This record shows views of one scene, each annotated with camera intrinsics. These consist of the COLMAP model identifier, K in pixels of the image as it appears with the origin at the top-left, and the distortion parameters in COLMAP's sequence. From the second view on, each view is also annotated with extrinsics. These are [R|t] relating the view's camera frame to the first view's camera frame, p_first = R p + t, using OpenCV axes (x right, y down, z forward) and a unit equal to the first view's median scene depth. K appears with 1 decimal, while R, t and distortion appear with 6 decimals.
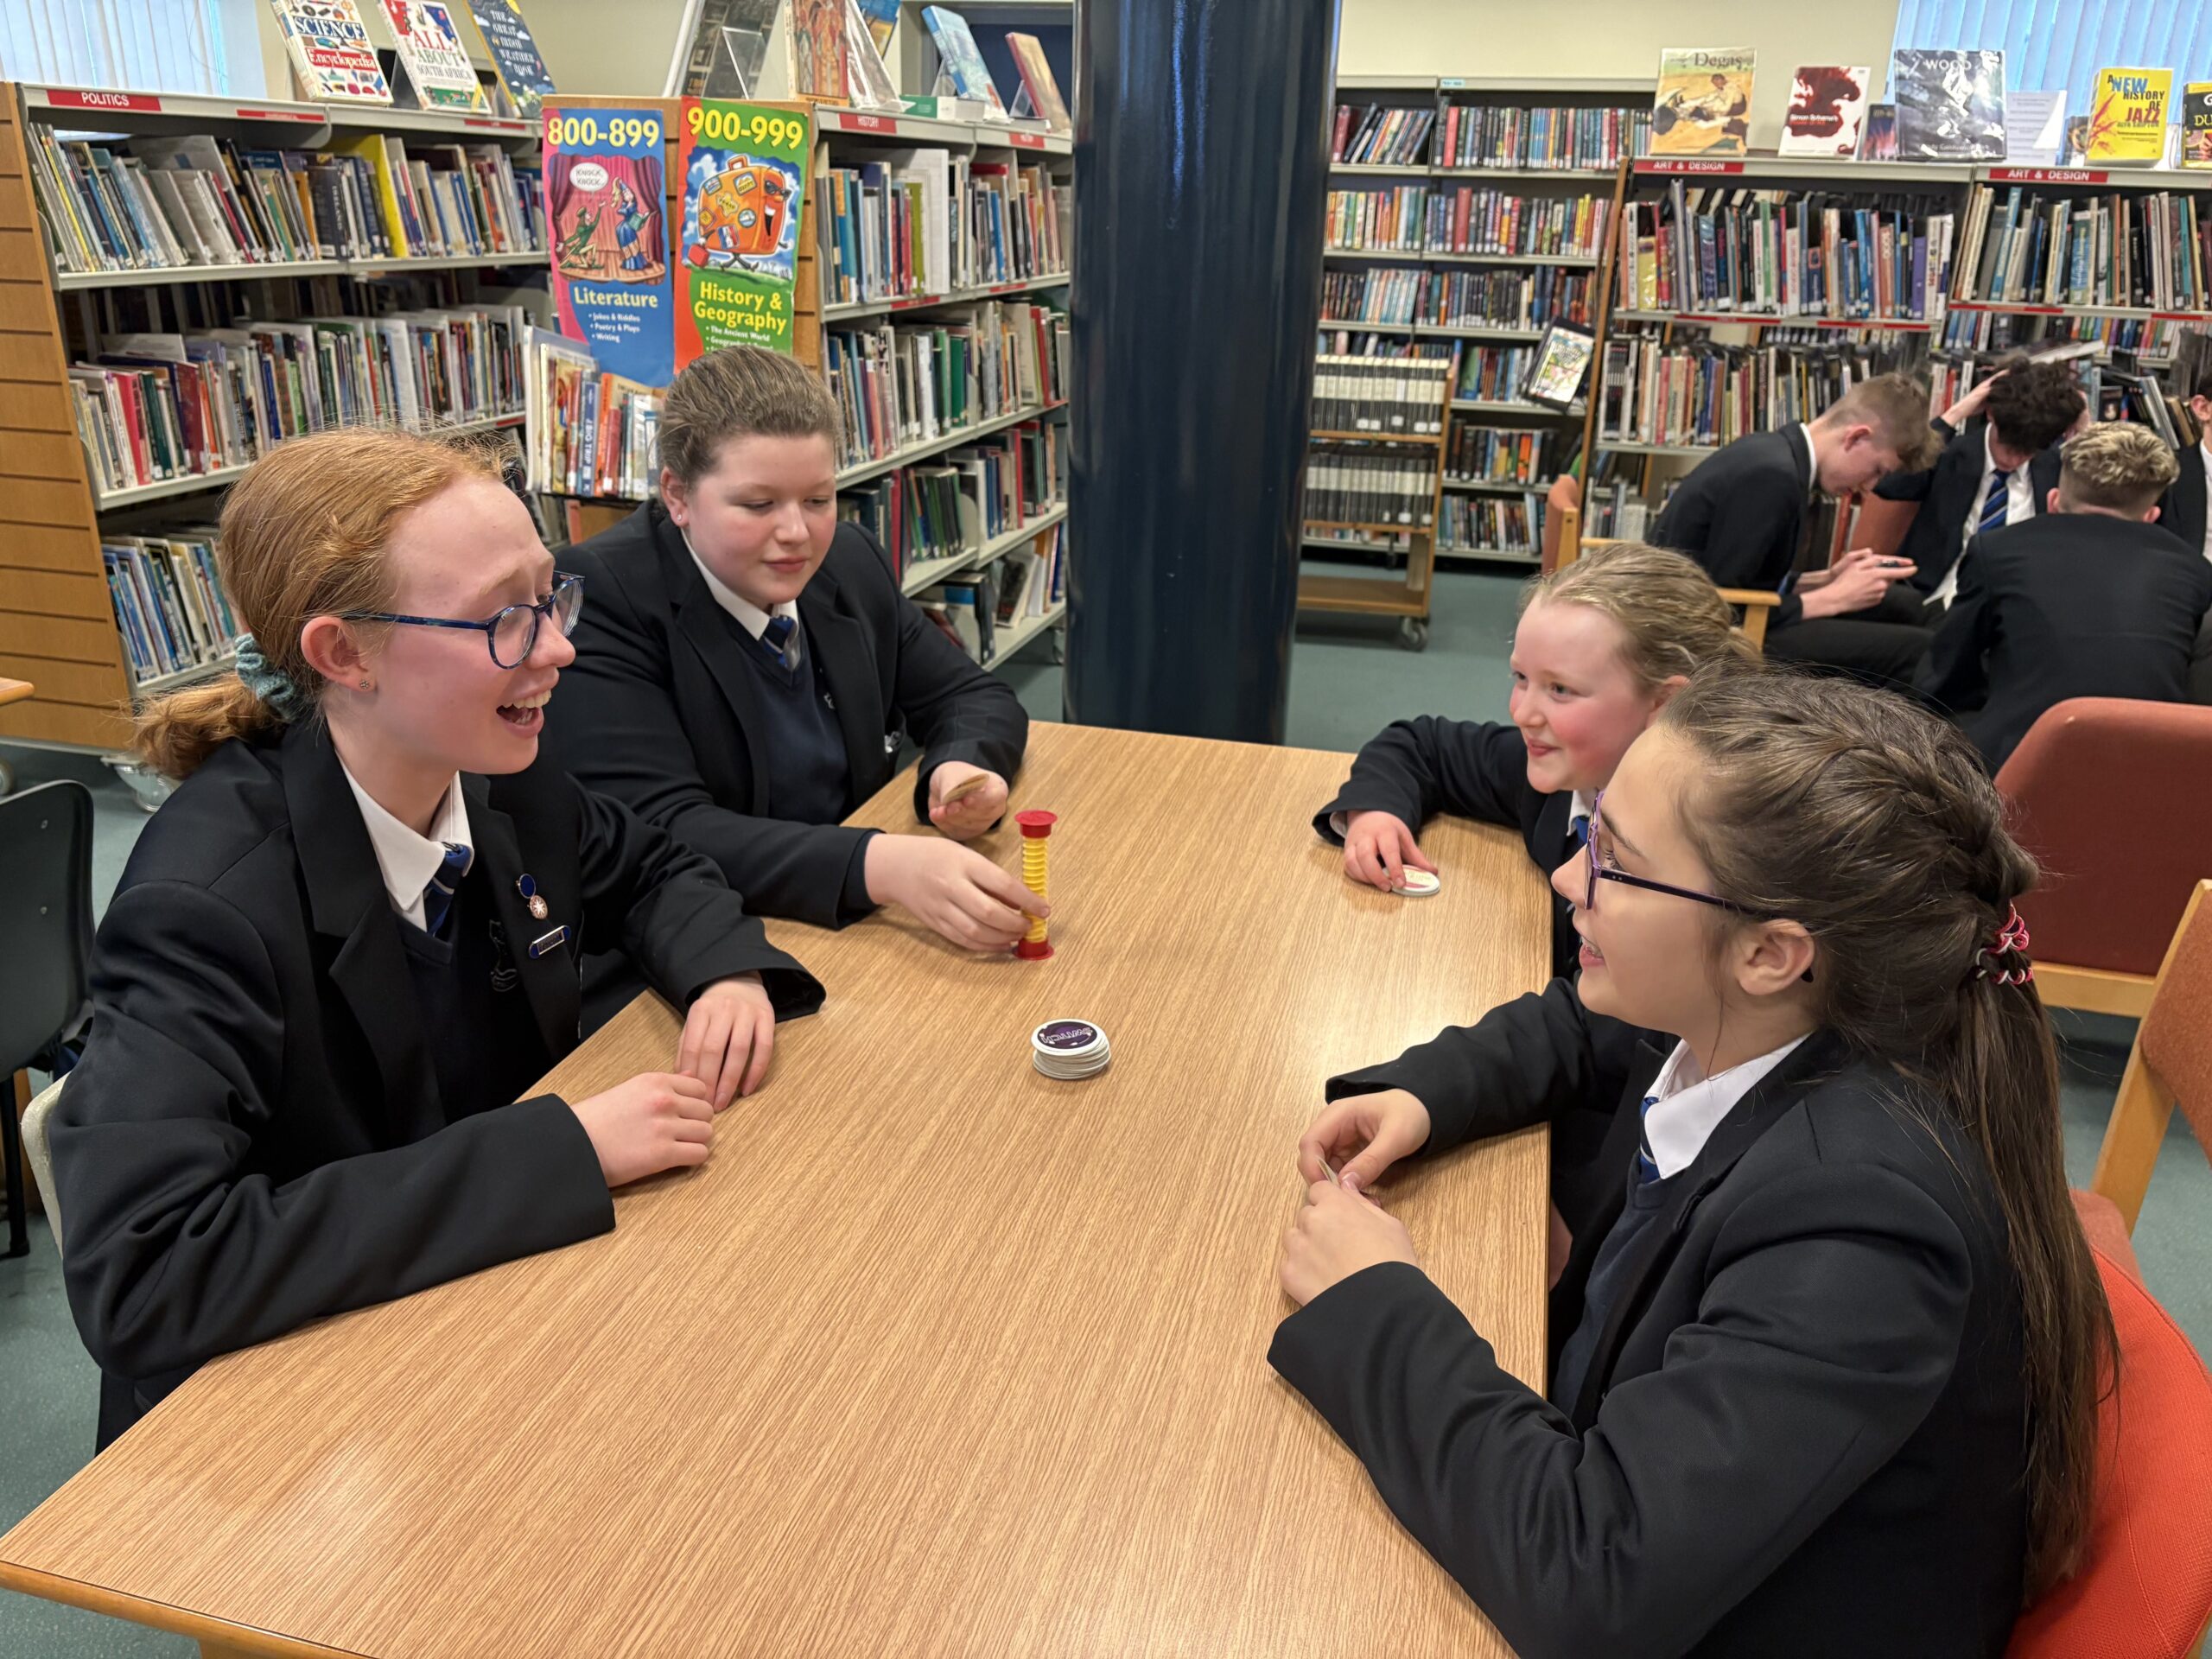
lens RADIAL K [[1645.0, 0, 1106.0], [0, 1645.0, 829.5], [0, 0, 1]] dist [0.058078, -0.076327]
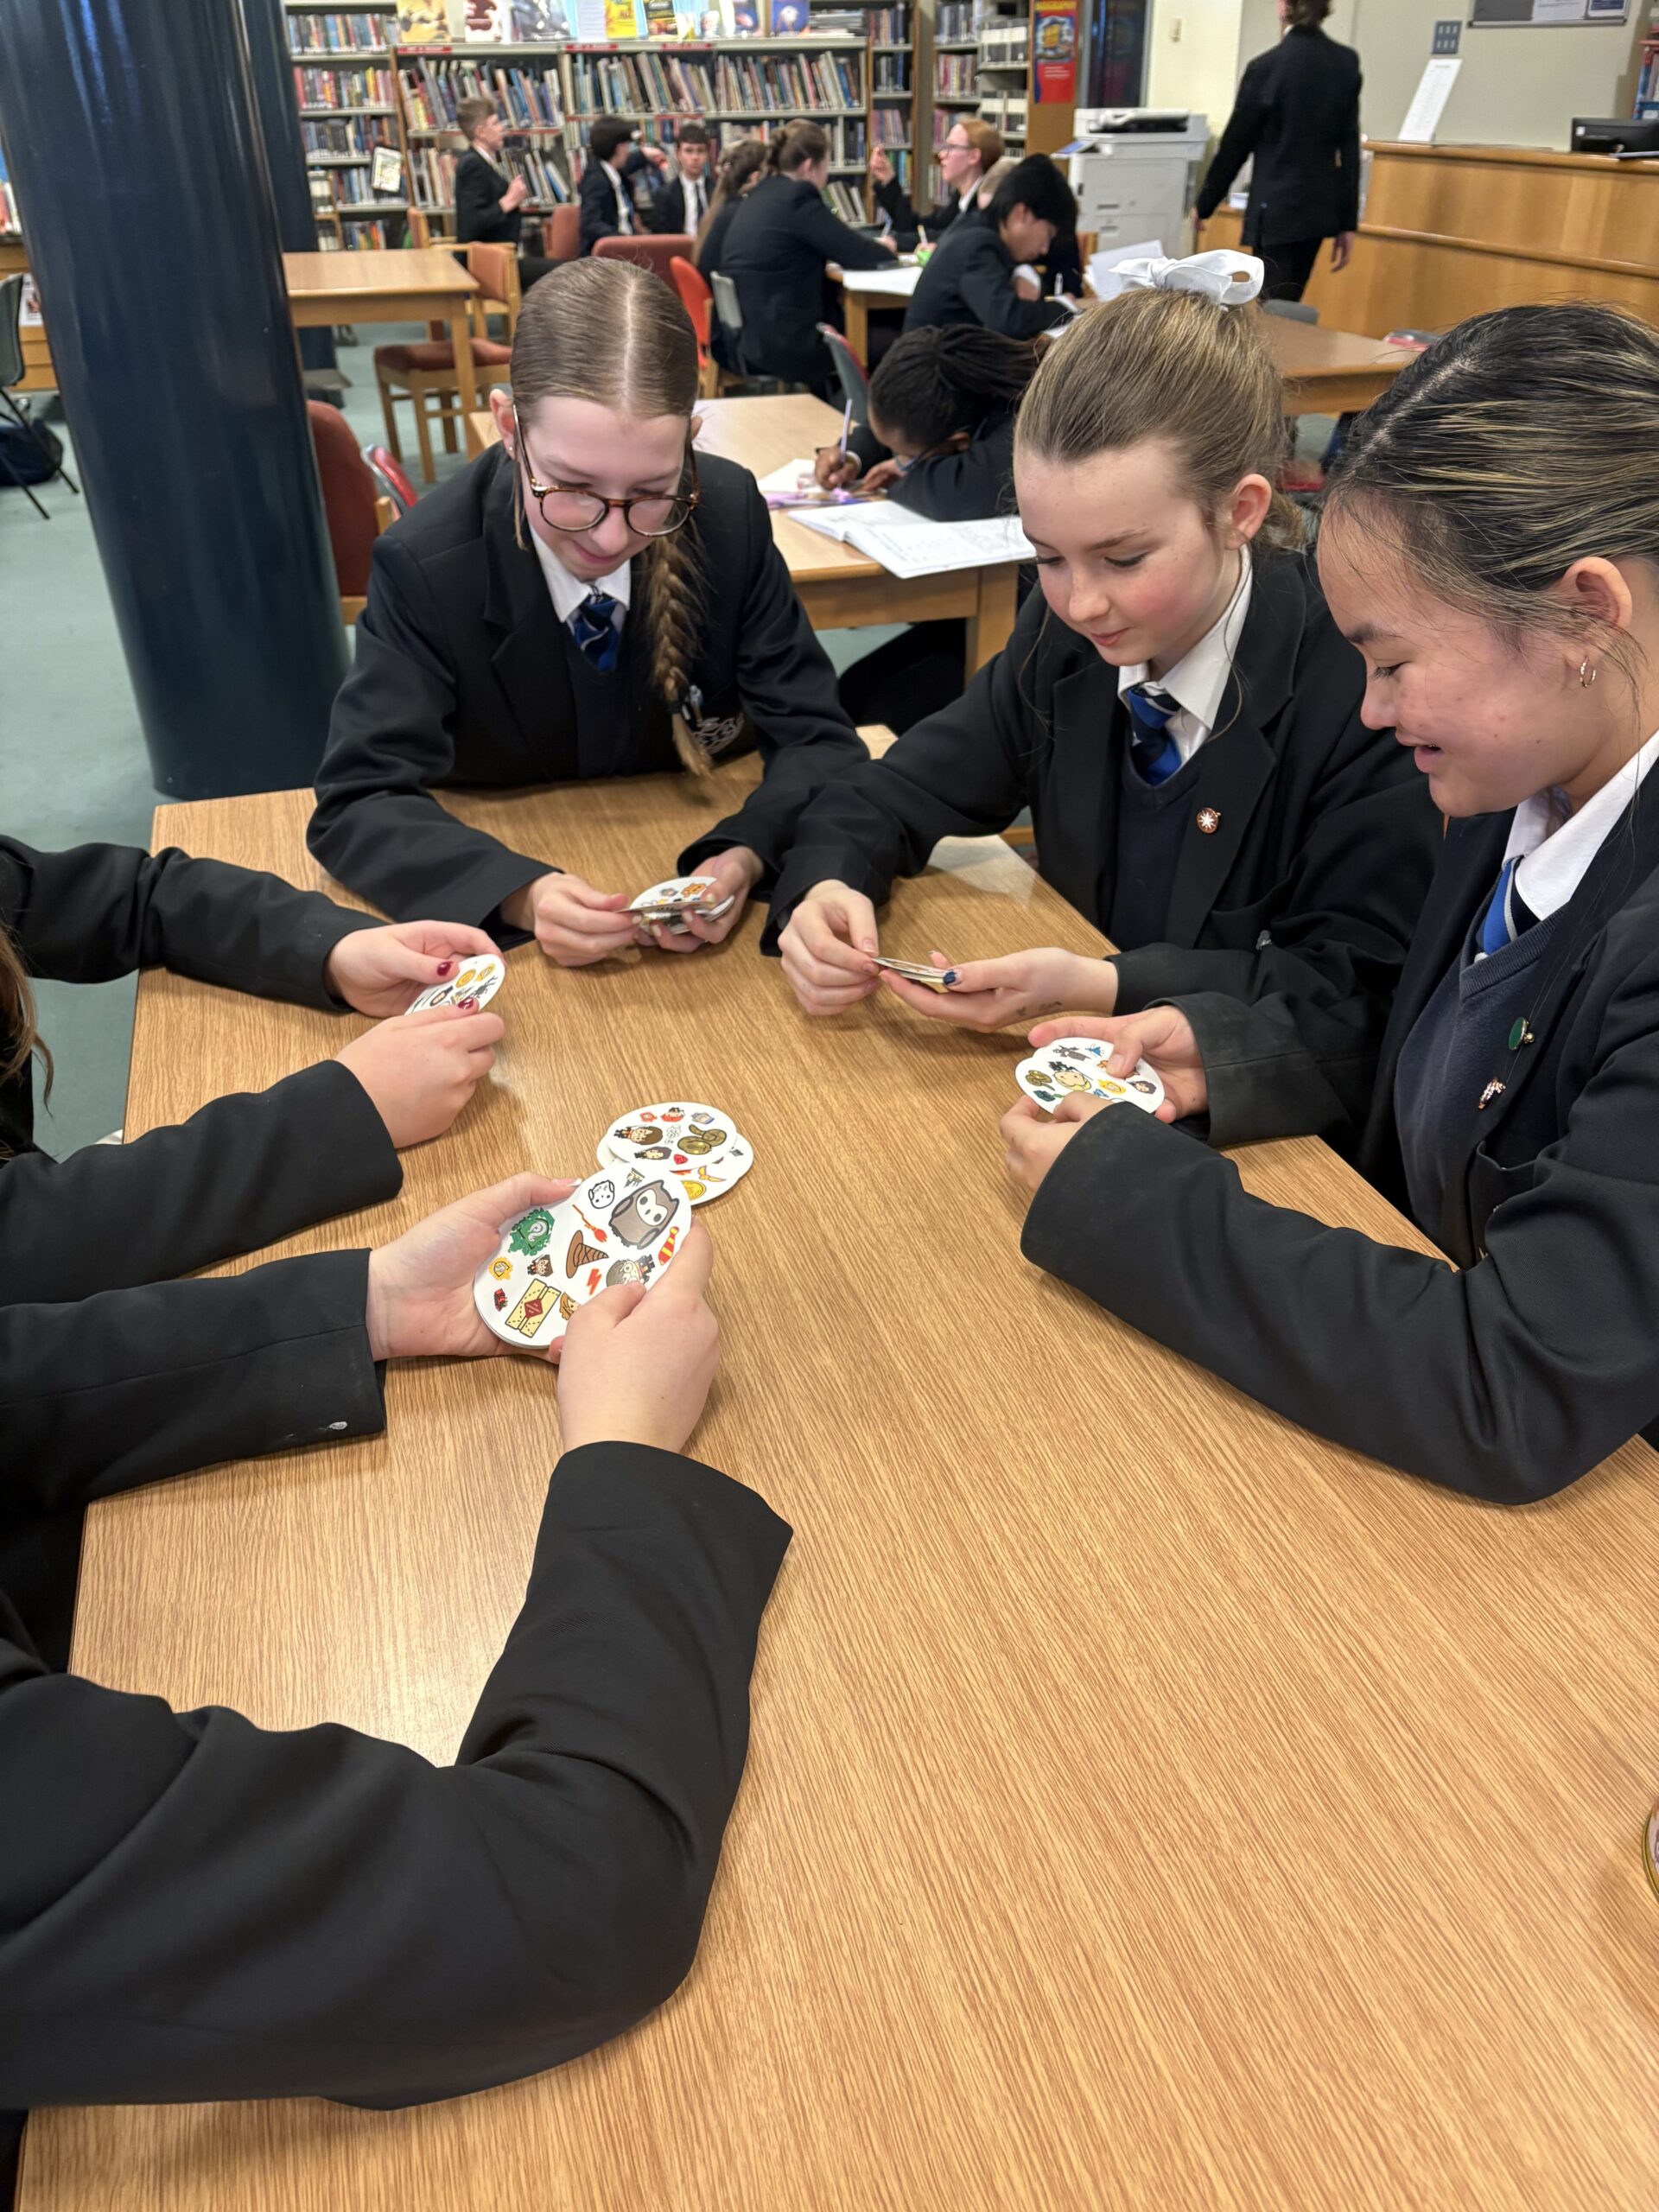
lens RADIAL K [[1645.0, 0, 829.5], [0, 1645.0, 1106.0], [0, 0, 1]] dist [0.058078, -0.076327]
pose [[0.864259, -0.297804, 0.405425, -0.385415], [0.216401, 0.947653, 0.234785, 0.406421], [-0.454122, -0.115181, 0.883463, -1.045288]]
